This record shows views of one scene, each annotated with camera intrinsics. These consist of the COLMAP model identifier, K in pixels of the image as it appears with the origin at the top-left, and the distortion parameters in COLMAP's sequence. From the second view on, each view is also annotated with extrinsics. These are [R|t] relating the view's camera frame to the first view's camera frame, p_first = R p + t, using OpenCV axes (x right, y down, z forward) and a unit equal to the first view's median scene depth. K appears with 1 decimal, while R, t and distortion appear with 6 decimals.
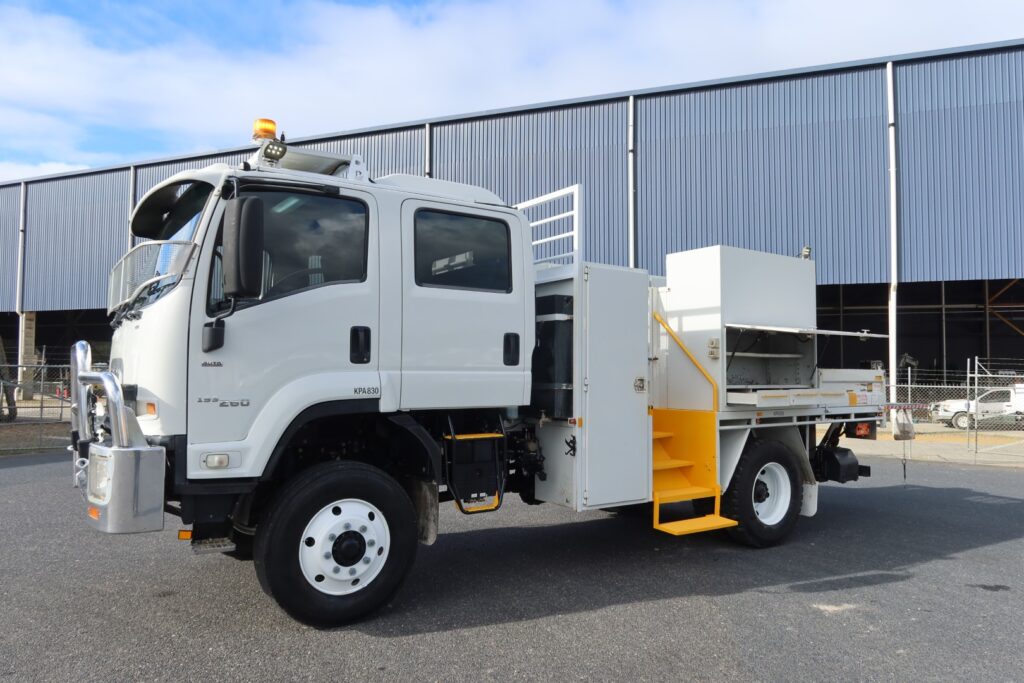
lens RADIAL K [[666.1, 0, 462.0], [0, 666.1, 338.9], [0, 0, 1]] dist [-0.022418, -0.000689]
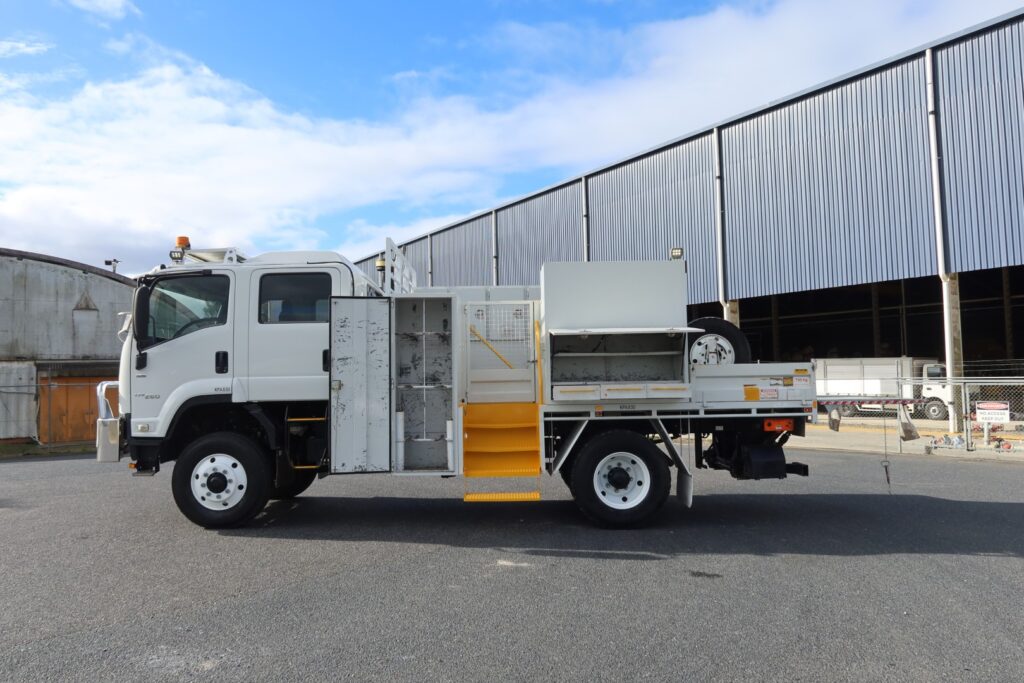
lens RADIAL K [[665.0, 0, 512.0], [0, 665.0, 341.5], [0, 0, 1]] dist [-0.030843, -0.000336]
pose [[0.852320, -0.053901, -0.520235, 1.151036], [0.049489, 0.998524, -0.022377, 0.025895], [0.520673, -0.006674, 0.853730, -0.036227]]
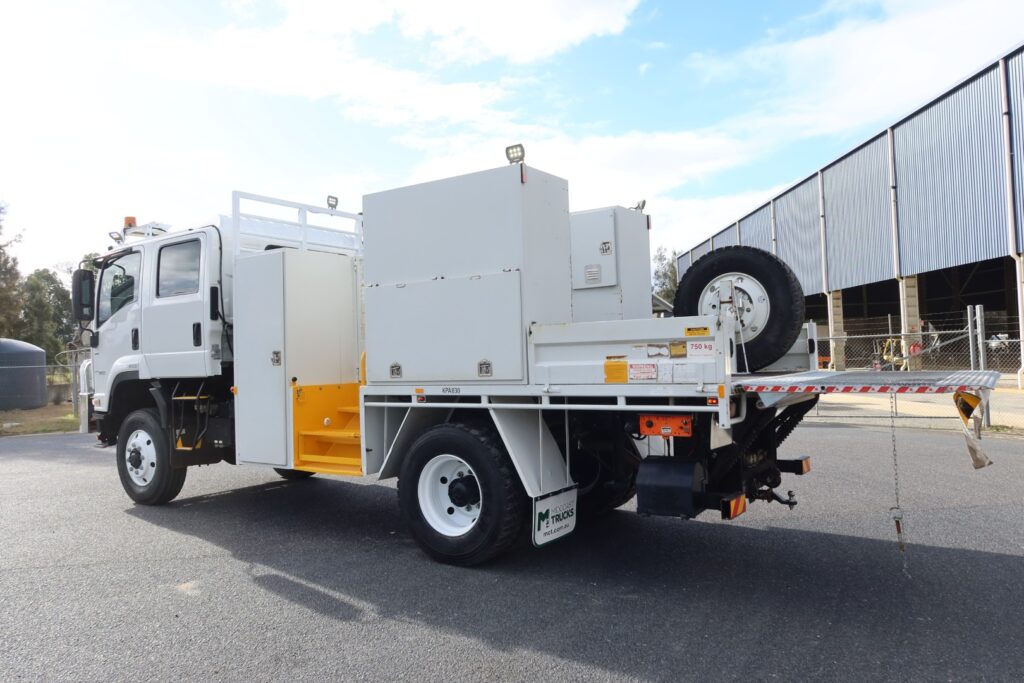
lens RADIAL K [[714.5, 0, 512.0], [0, 714.5, 341.5], [0, 0, 1]] dist [-0.020134, -0.001724]
pose [[0.428823, -0.041495, -0.902435, 1.604509], [0.079250, 0.996821, -0.008177, 0.090013], [0.899906, -0.068011, 0.430748, 0.929284]]
